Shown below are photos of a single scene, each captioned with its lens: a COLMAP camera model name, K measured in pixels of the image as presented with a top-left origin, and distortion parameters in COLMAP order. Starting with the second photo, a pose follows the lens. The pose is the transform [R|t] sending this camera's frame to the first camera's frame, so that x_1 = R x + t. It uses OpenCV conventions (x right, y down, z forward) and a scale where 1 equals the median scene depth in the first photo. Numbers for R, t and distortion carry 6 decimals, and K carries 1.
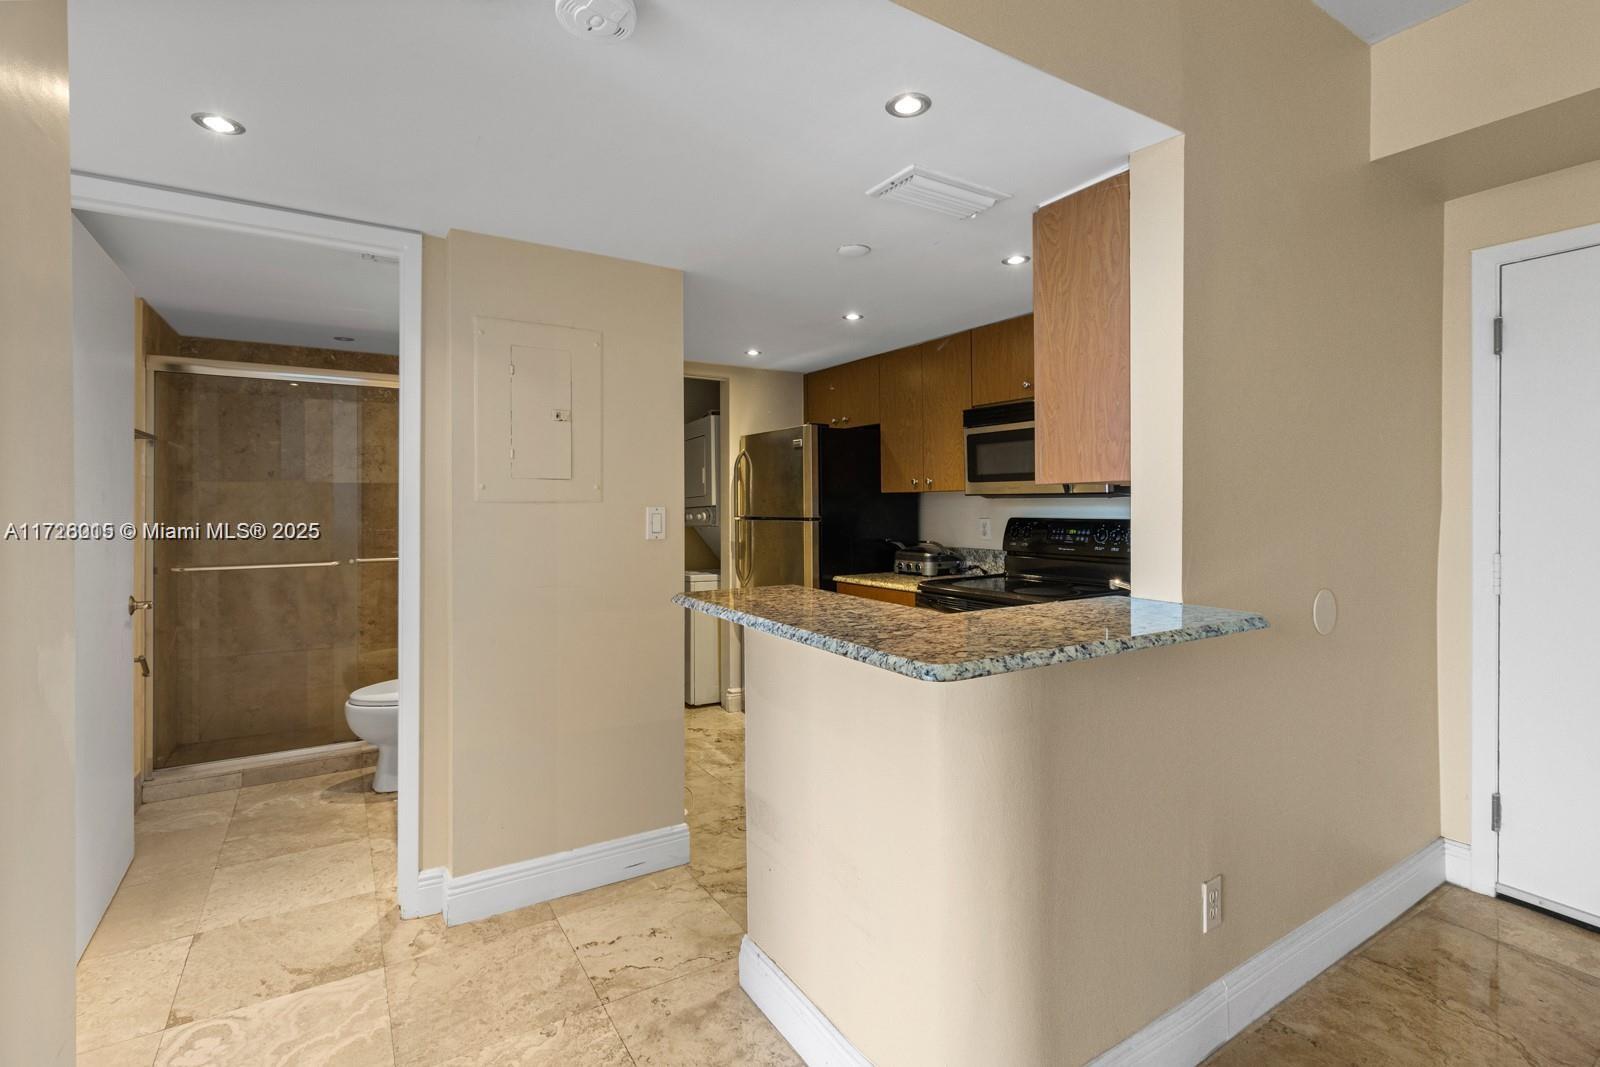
lens RADIAL K [[742.8, 0, 808.8], [0, 742.8, 504.8], [0, 0, 1]] dist [0.000693, -0.000140]
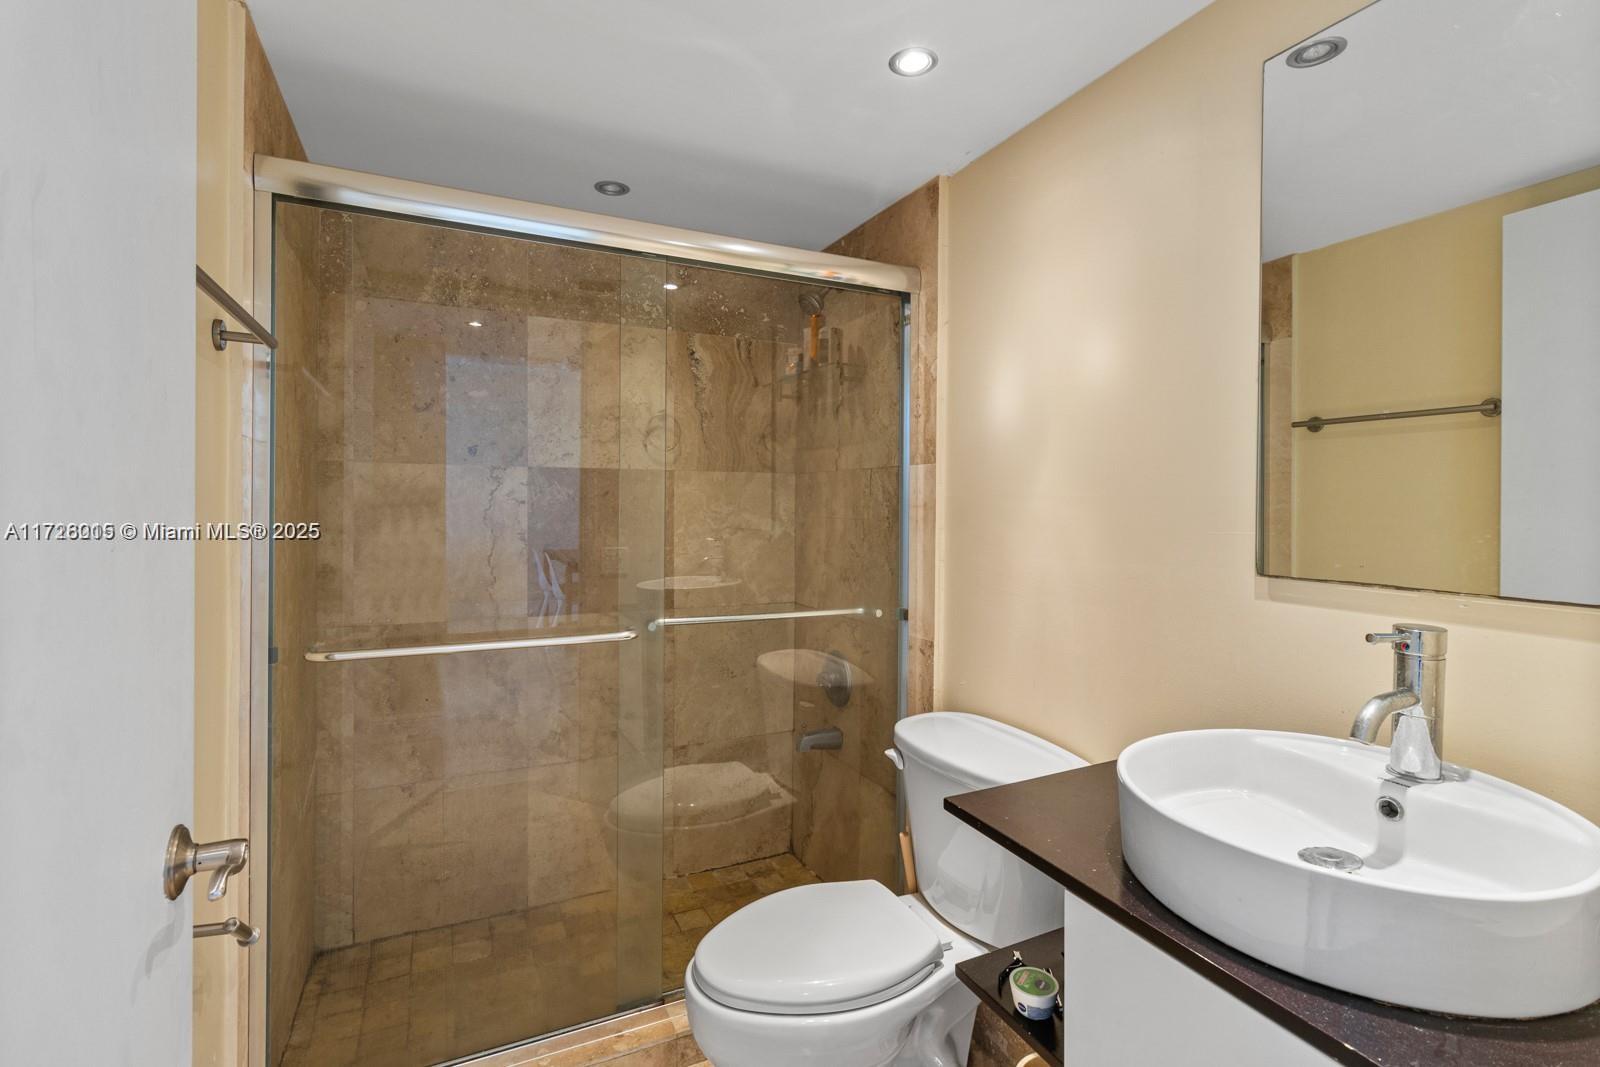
lens RADIAL K [[742.8, 0, 805.5], [0, 742.8, 512.6], [0, 0, 1]] dist [0.000693, -0.000140]
pose [[0.992997, 0.009881, -0.117729, -0.432746], [-0.009104, 0.999933, 0.007141, -0.001439], [0.117791, -0.006019, 0.993020, 0.504472]]
